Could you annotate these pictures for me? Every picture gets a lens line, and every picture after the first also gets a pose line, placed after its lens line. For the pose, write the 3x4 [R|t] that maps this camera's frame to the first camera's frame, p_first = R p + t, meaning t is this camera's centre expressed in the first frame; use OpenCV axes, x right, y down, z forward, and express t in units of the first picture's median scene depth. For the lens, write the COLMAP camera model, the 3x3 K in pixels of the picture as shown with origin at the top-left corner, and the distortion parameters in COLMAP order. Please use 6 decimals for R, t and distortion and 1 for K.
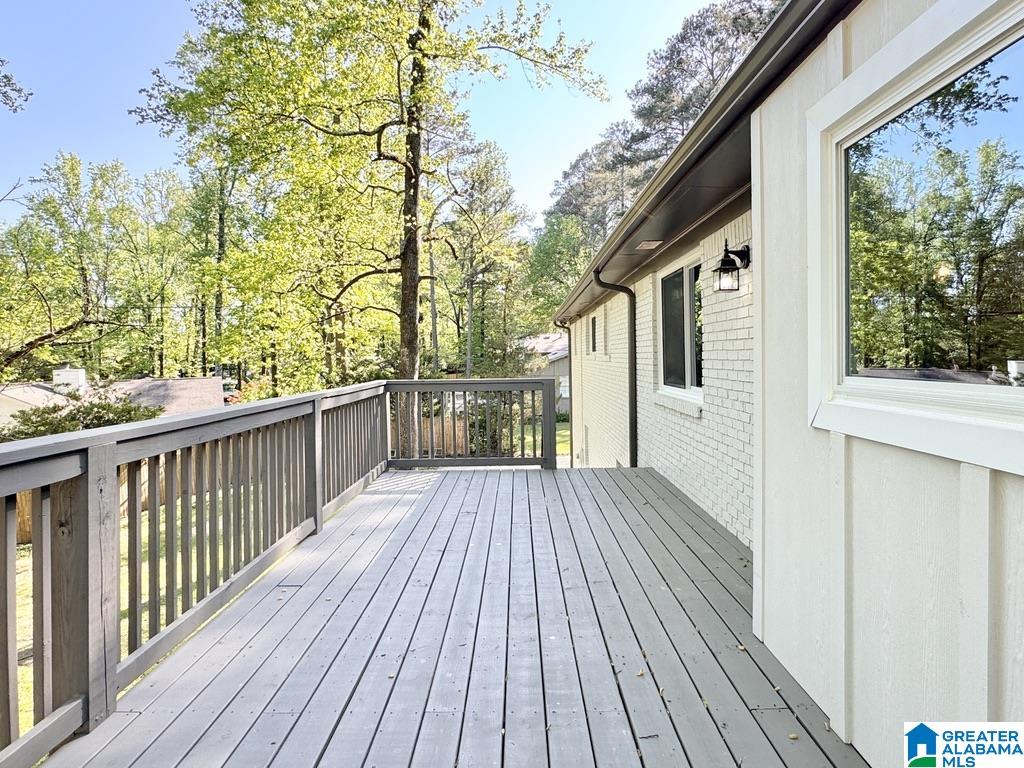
lens RADIAL K [[610.6, 0, 512.1], [0, 610.6, 362.4], [0, 0, 1]] dist [-0.001251, 0.000009]
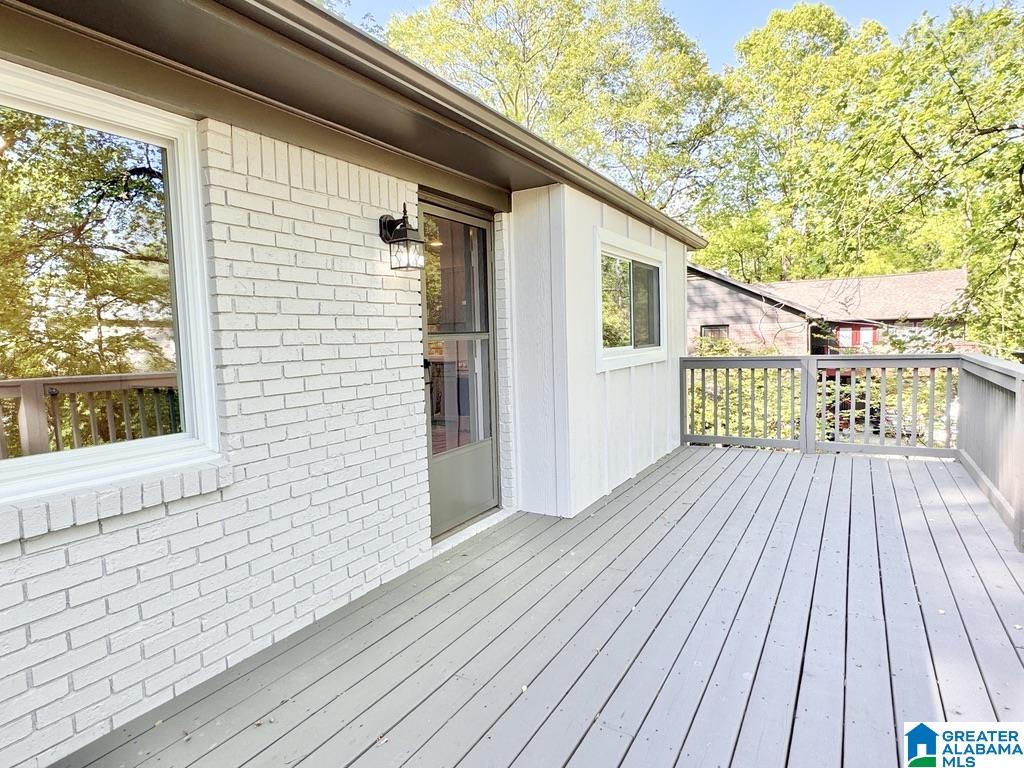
lens RADIAL K [[575.4, 0, 512.0], [0, 575.4, 384.0], [0, 0, 1]] dist [0.000633, 0.000255]
pose [[-0.862535, -0.005953, 0.505962, -0.145006], [0.043735, 0.995312, 0.086267, -0.023961], [-0.504103, 0.096536, -0.858231, 1.534874]]
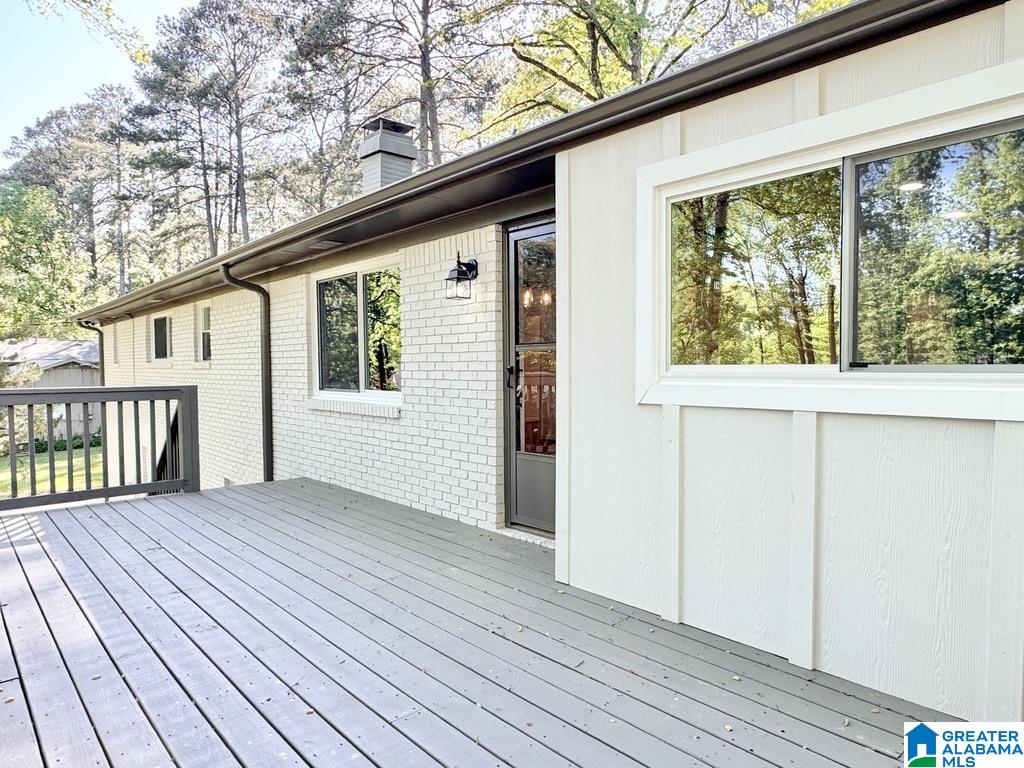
lens RADIAL K [[631.5, 0, 512.0], [0, 631.5, 384.0], [0, 0, 1]] dist [-0.003270, 0.000190]
pose [[0.732940, -0.008138, 0.680244, -0.345151], [0.000198, 0.999931, 0.011749, 0.023819], [-0.680293, -0.008477, 0.732891, 0.090791]]
